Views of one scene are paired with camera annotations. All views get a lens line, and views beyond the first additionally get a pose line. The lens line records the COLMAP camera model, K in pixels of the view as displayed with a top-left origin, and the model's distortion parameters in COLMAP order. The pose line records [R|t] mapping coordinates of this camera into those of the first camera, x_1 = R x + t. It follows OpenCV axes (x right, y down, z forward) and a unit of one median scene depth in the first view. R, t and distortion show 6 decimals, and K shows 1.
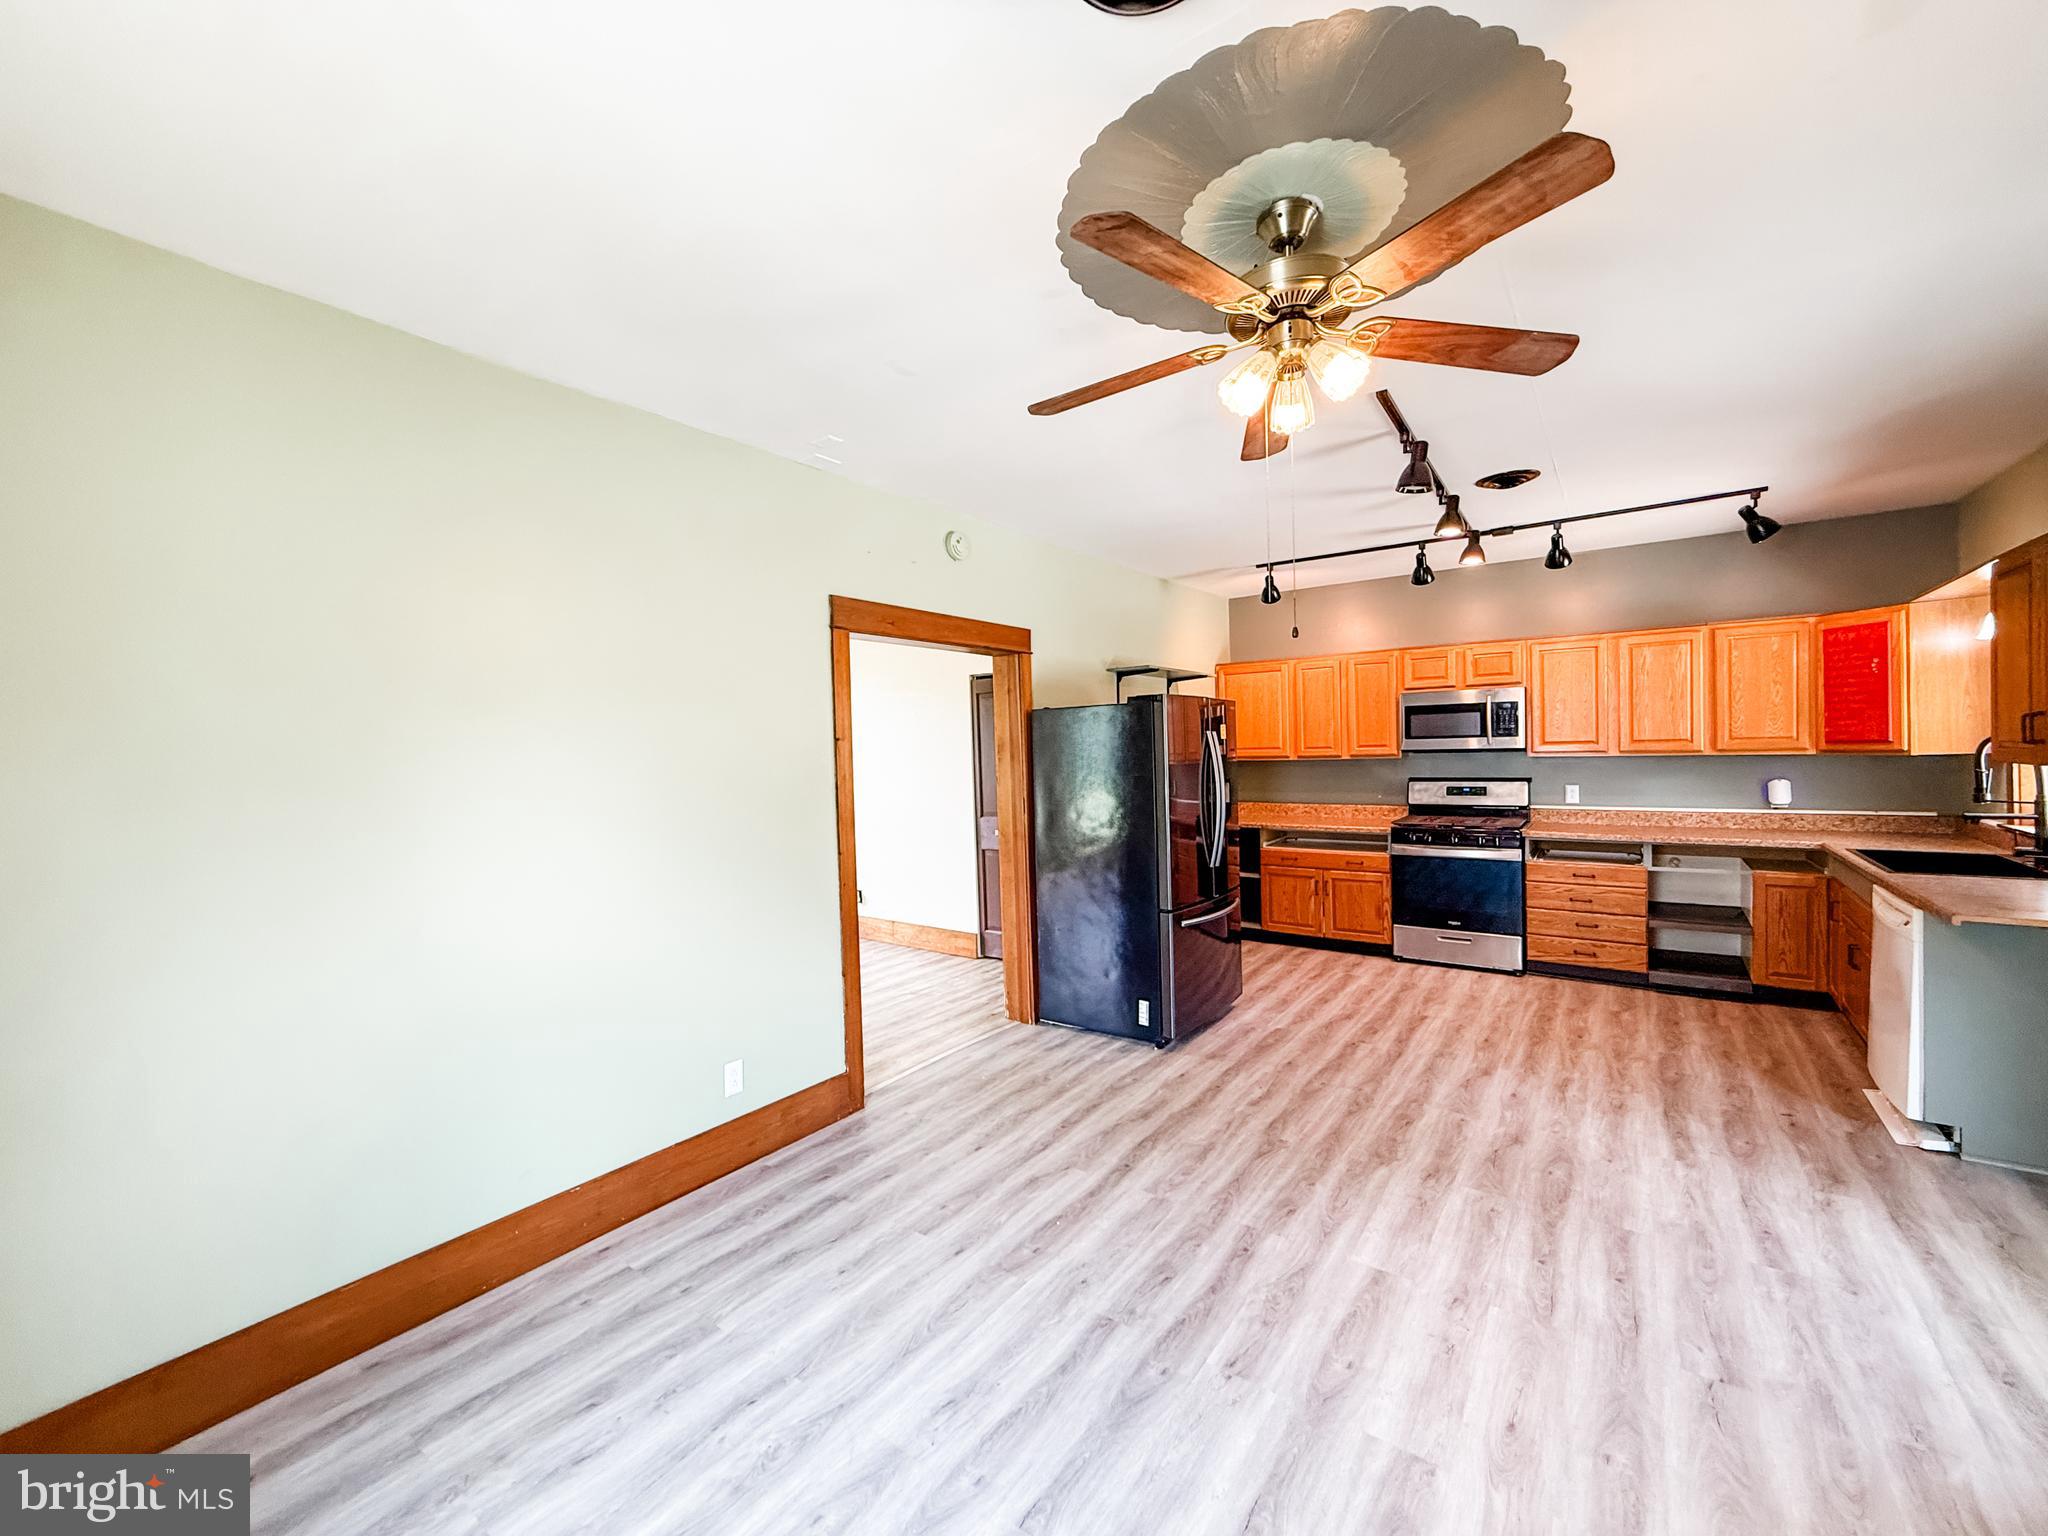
lens RADIAL K [[812.6, 0, 1023.8], [0, 812.6, 759.3], [0, 0, 1]] dist [0.001844, -0.000084]
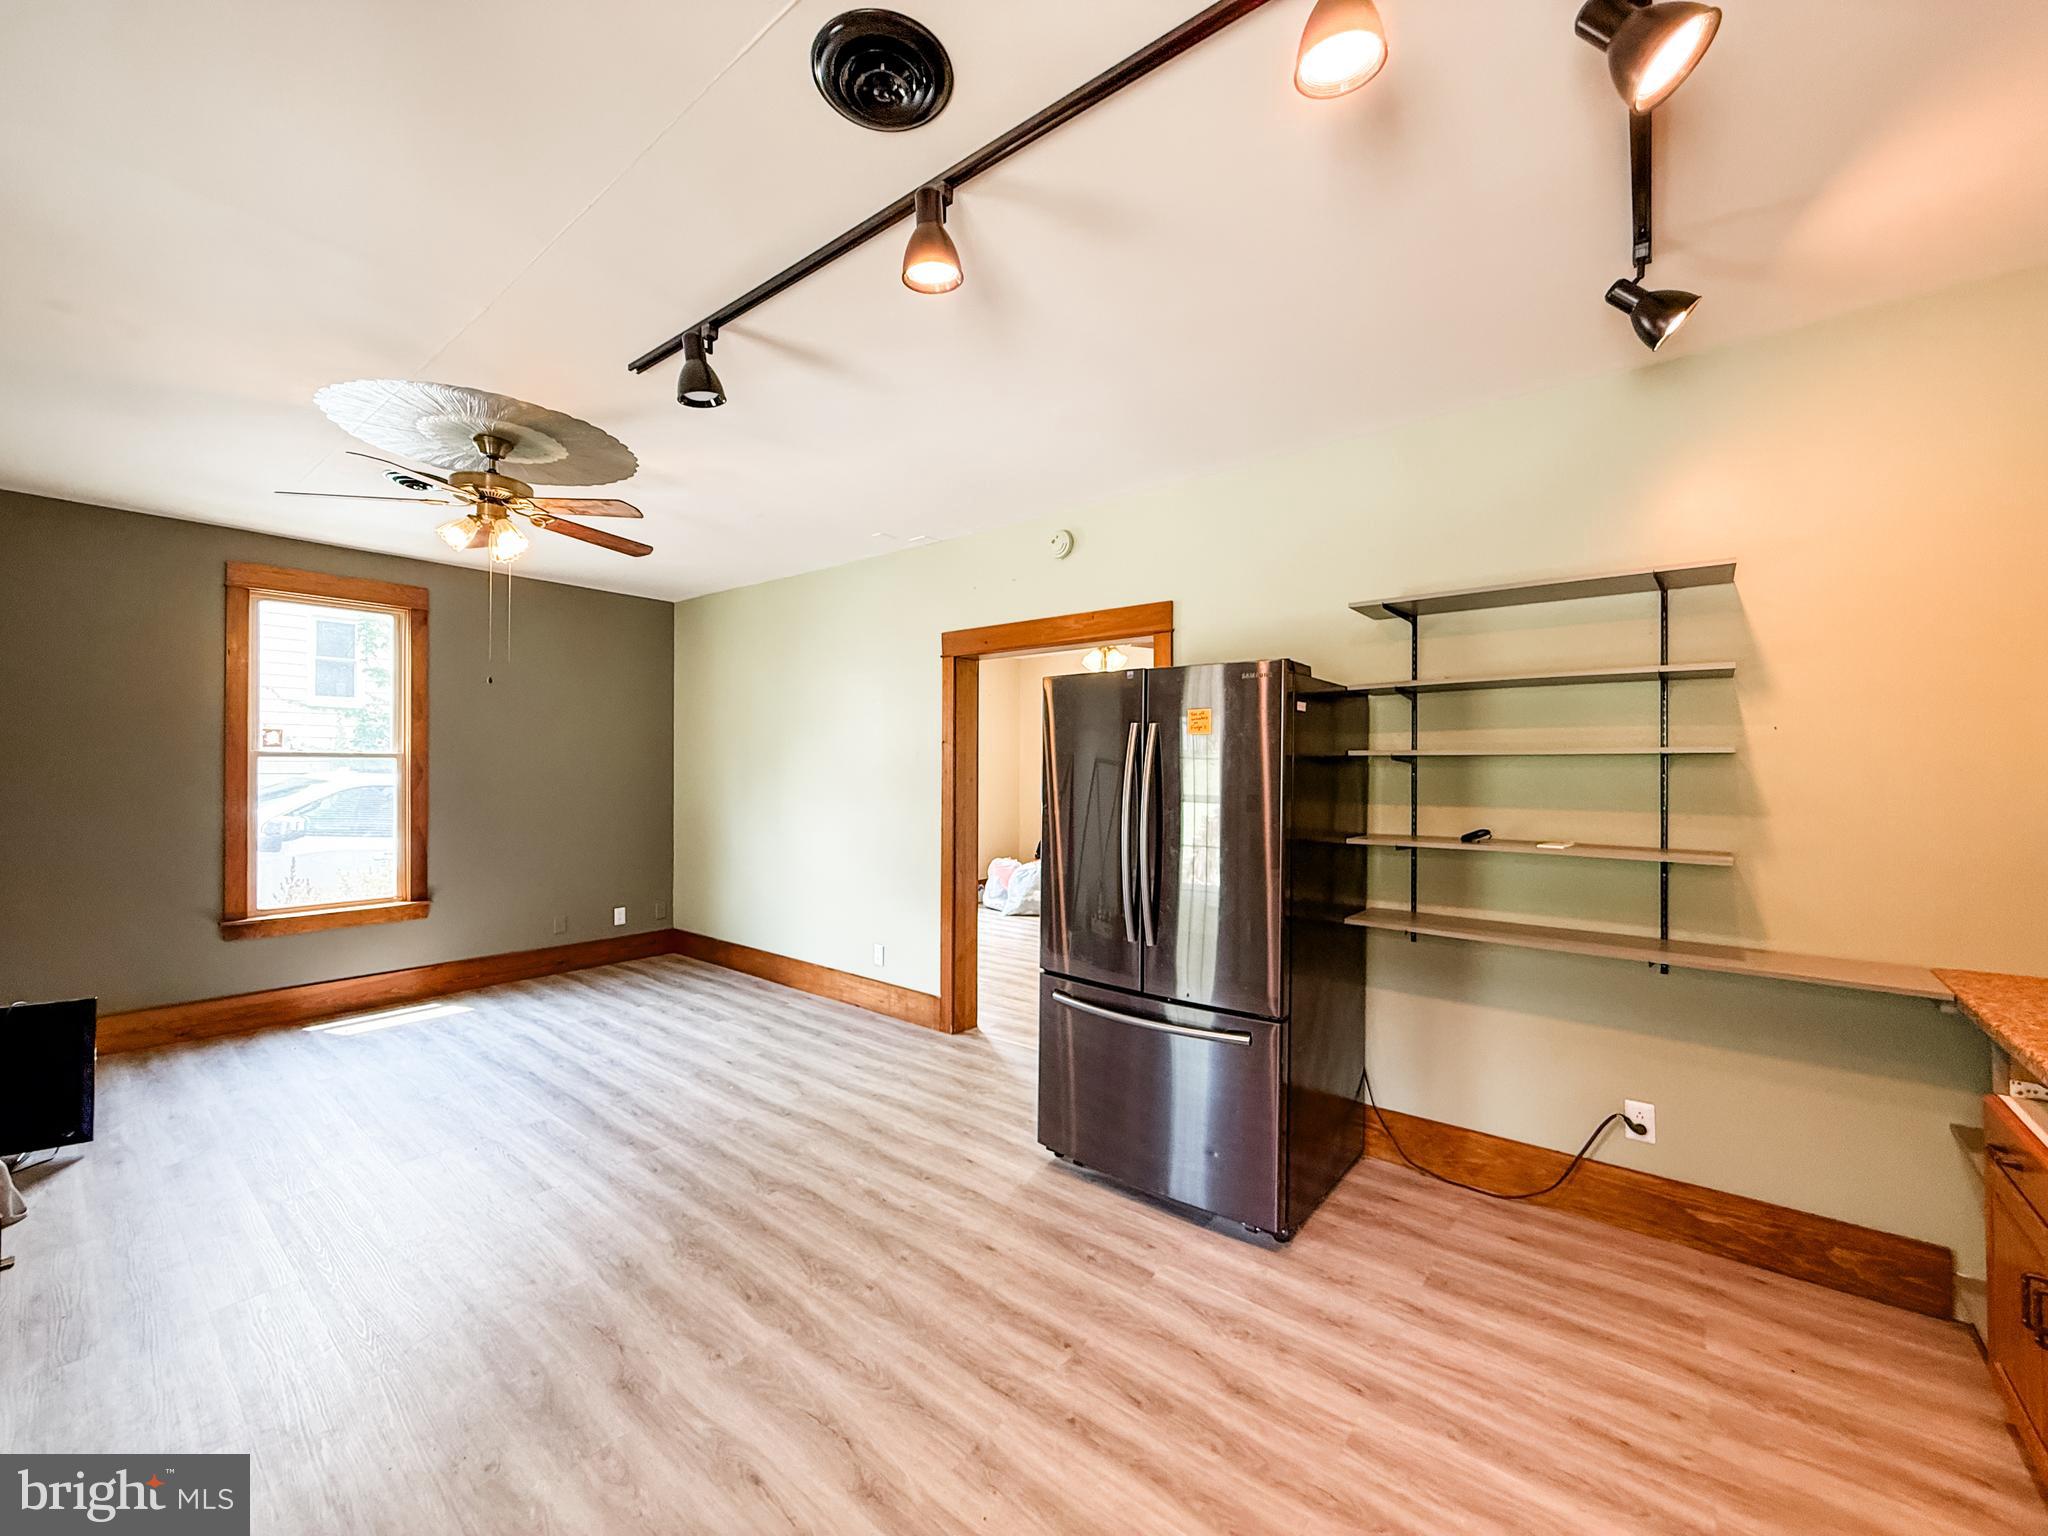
lens RADIAL K [[812.6, 0, 1019.9], [0, 812.6, 772.5], [0, 0, 1]] dist [0.001844, -0.000084]
pose [[-0.048714, 0.027801, -0.998426, 0.835840], [-0.015414, 0.999473, 0.028582, -0.013488], [0.998694, 0.016782, -0.048260, 0.923631]]
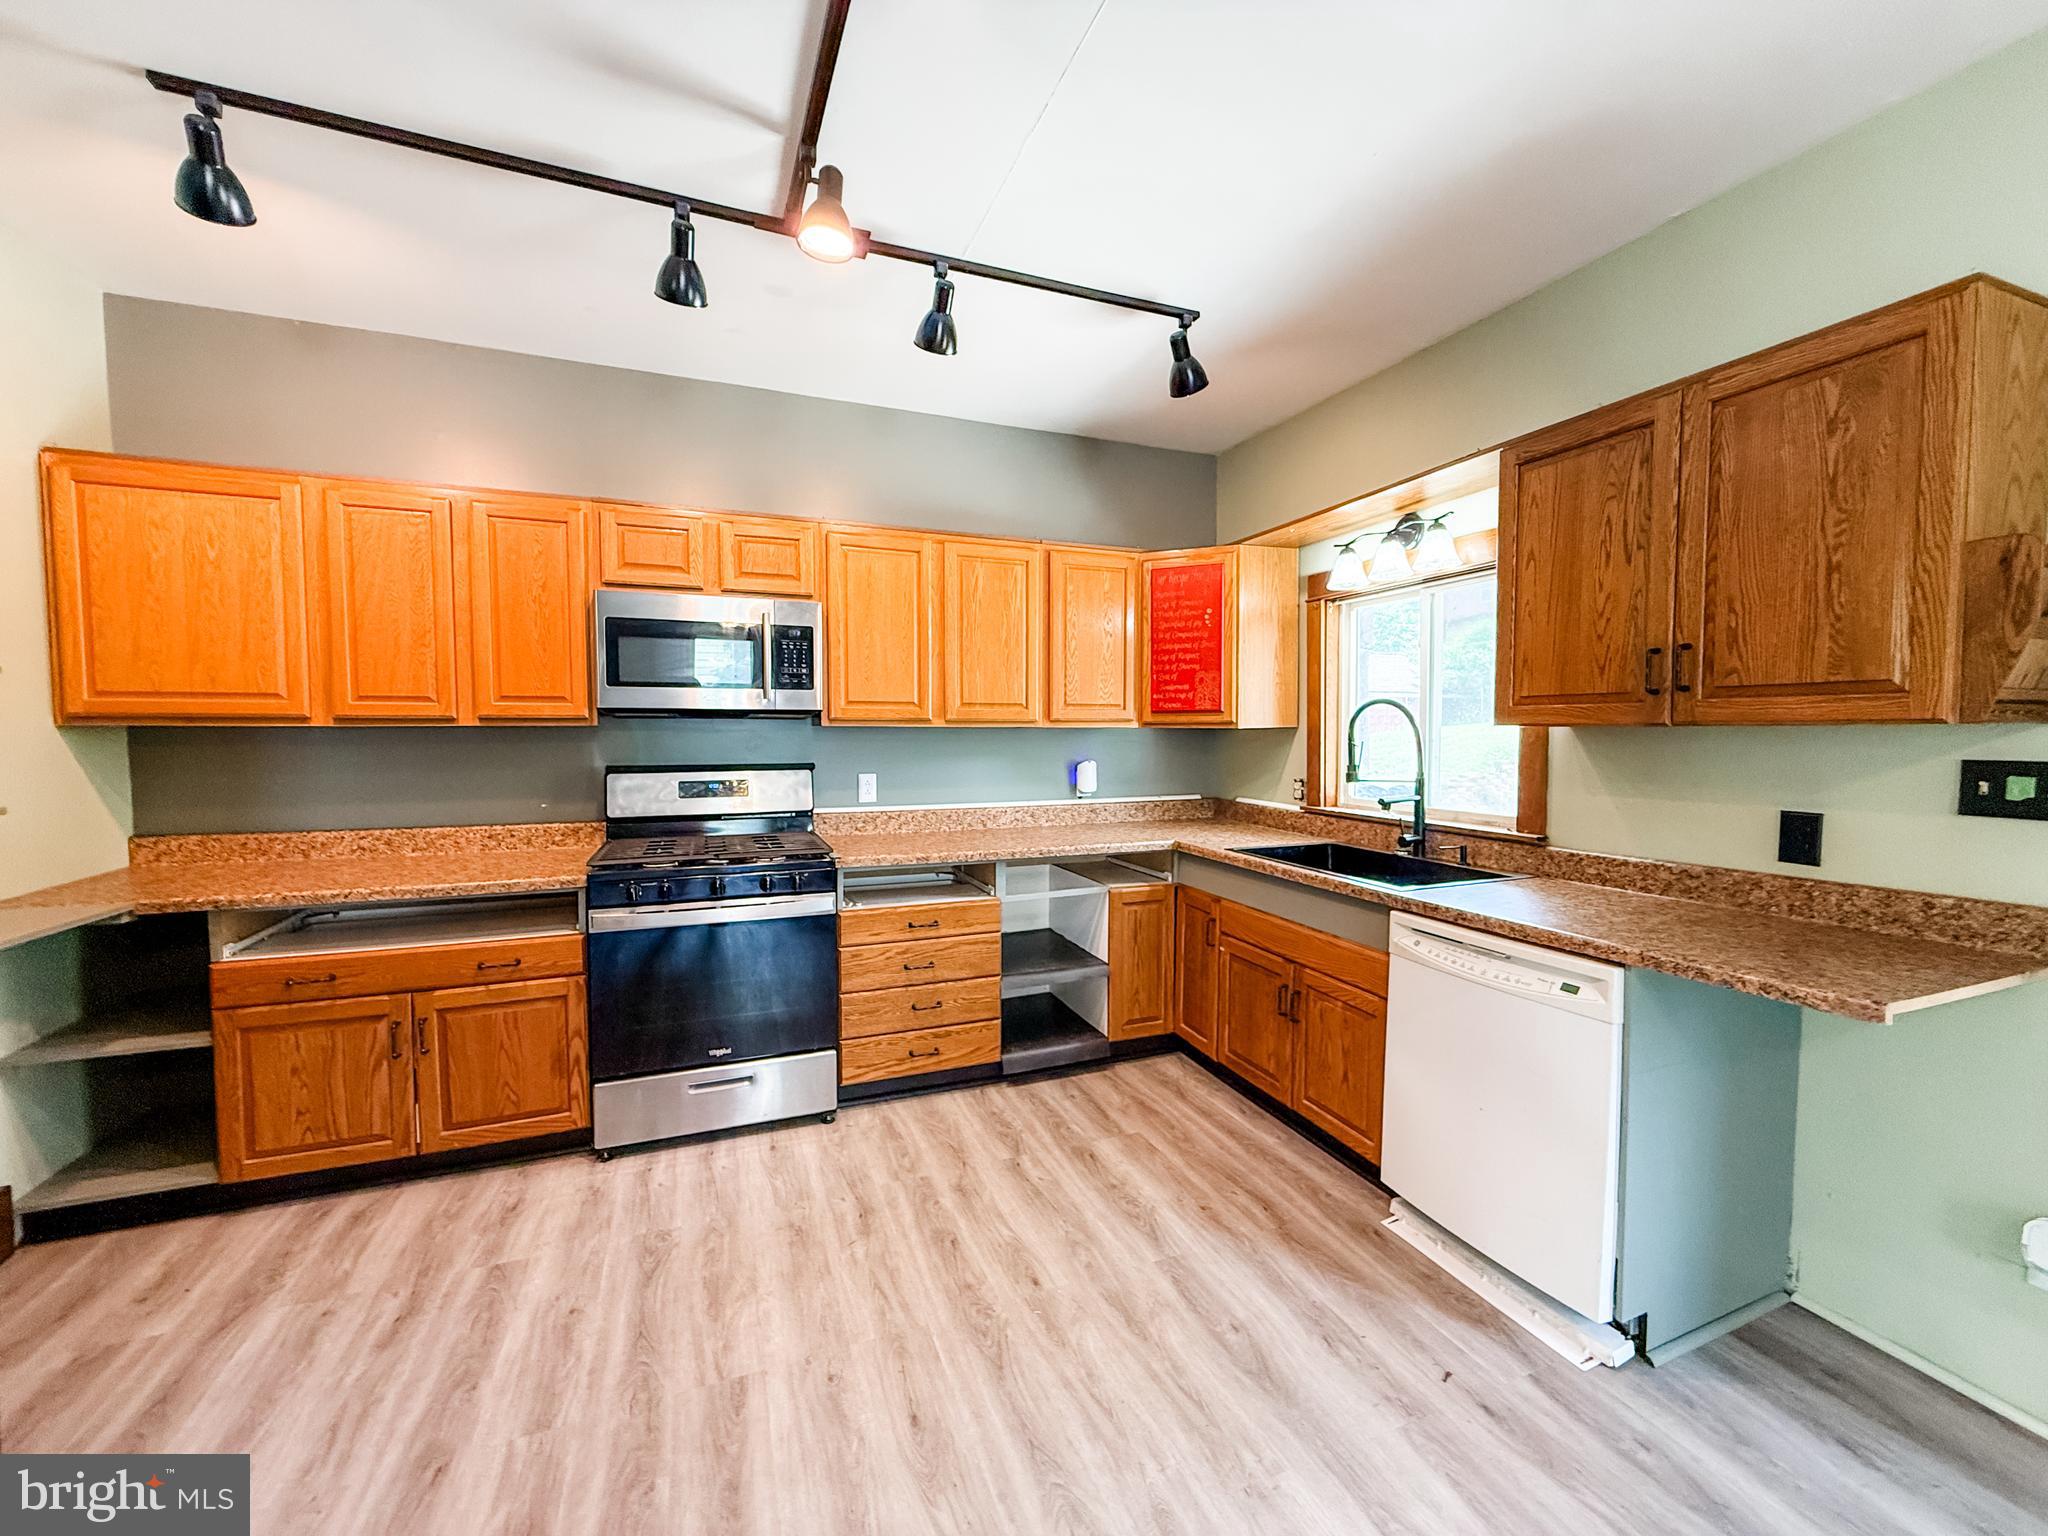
lens RADIAL K [[812.6, 0, 1014.1], [0, 812.6, 770.1], [0, 0, 1]] dist [0.001844, -0.000084]
pose [[0.535759, -0.016939, 0.844201, 0.247948], [-0.001307, 0.999781, 0.020890, 0.019250], [-0.844370, -0.012295, 0.535619, 0.700169]]
